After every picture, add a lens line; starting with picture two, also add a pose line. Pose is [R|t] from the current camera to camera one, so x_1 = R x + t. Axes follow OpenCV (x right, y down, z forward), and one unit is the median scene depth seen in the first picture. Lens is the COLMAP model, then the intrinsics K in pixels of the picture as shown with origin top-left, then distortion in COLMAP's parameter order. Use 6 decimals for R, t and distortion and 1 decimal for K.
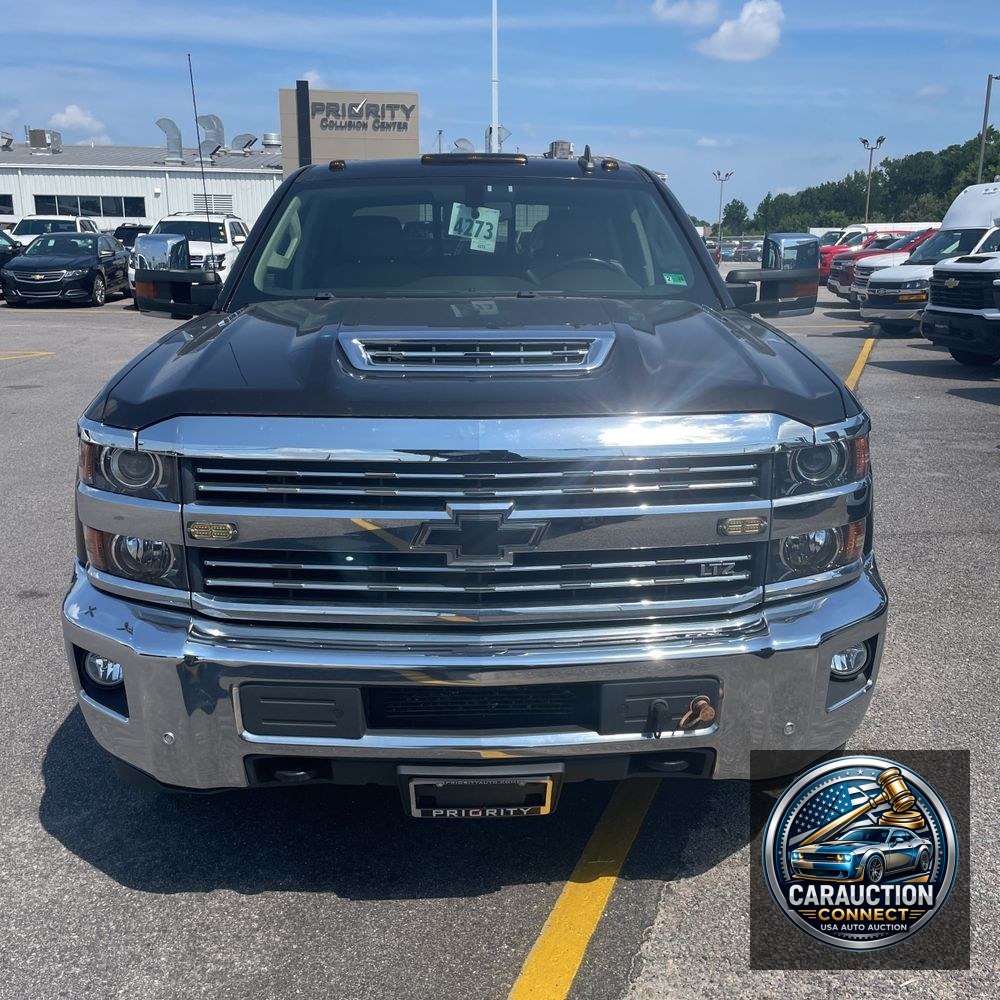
lens RADIAL K [[1010.2, 0, 503.5], [0, 1010.2, 508.7], [0, 0, 1]] dist [0.095695, -0.121366]
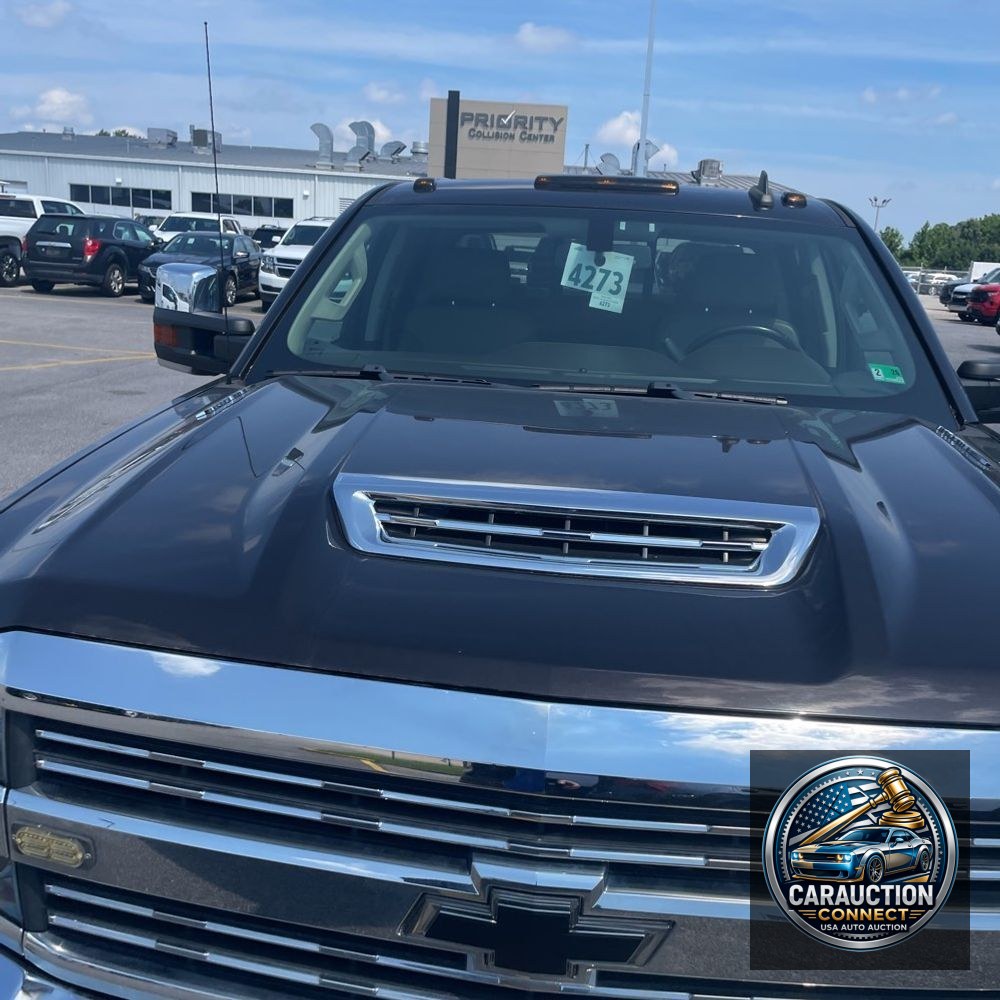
lens RADIAL K [[1010.6, 0, 498.1], [0, 1010.6, 505.6], [0, 0, 1]] dist [0.107967, -0.168012]
pose [[0.989366, 0.082449, -0.119820, 0.001673], [-0.084171, 0.996407, -0.009379, -0.093879], [0.118617, 0.019364, 0.992751, 0.252785]]
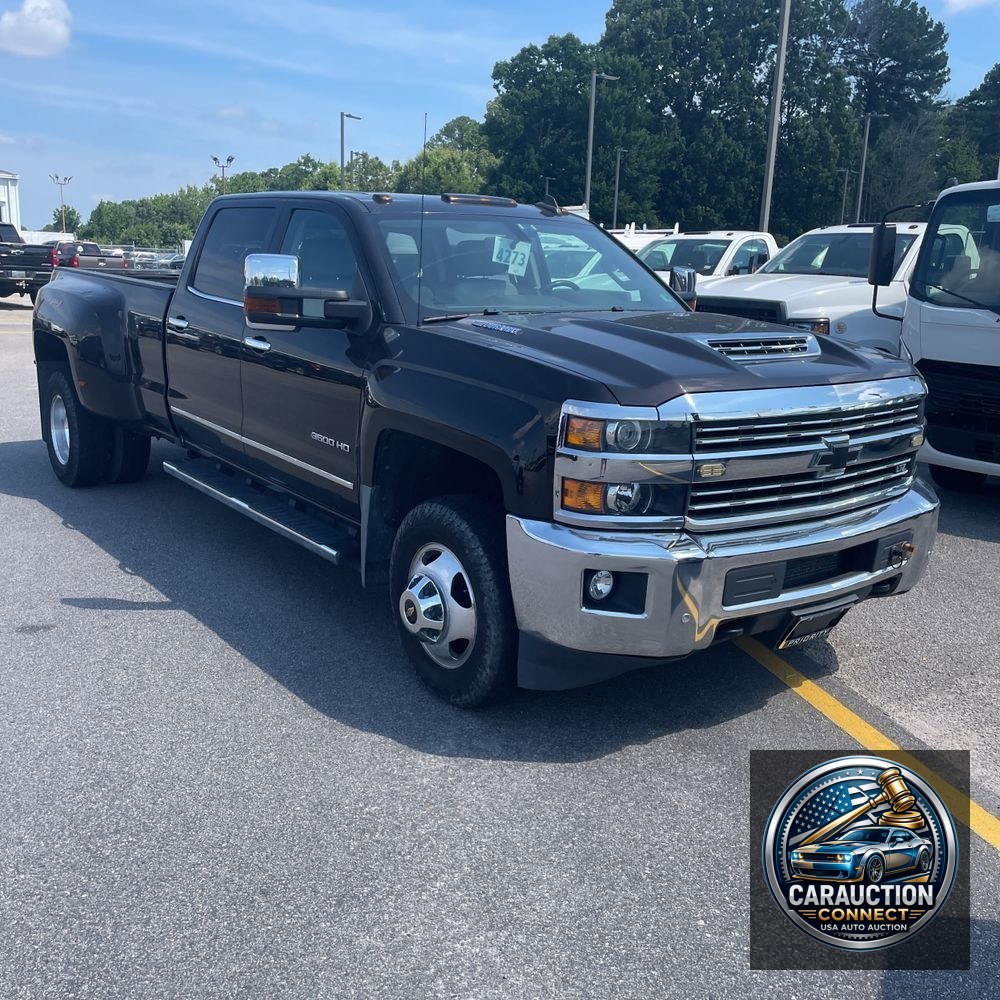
lens RADIAL K [[1010.2, 0, 503.5], [0, 1010.2, 508.7], [0, 0, 1]] dist [0.095695, -0.121366]
pose [[0.813751, -0.112552, 0.570212, -0.736050], [0.118439, 0.992597, 0.026901, 0.001011], [-0.569019, 0.045644, 0.821057, -0.020522]]
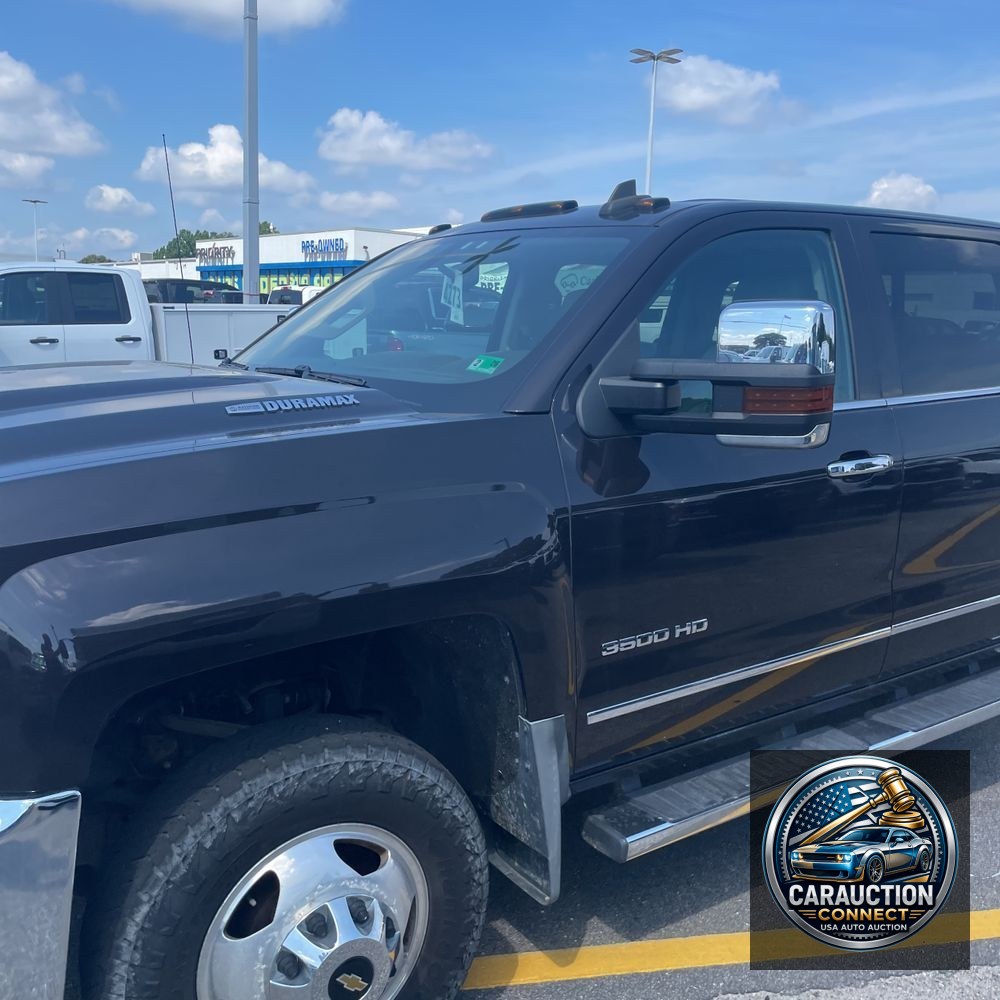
lens RADIAL K [[1010.6, 0, 498.1], [0, 1010.6, 505.6], [0, 0, 1]] dist [0.107967, -0.168012]
pose [[0.544958, 0.160105, -0.823035, 0.630605], [-0.239560, 0.970413, 0.030154, -0.134519], [0.803512, 0.180734, 0.567189, 0.553231]]
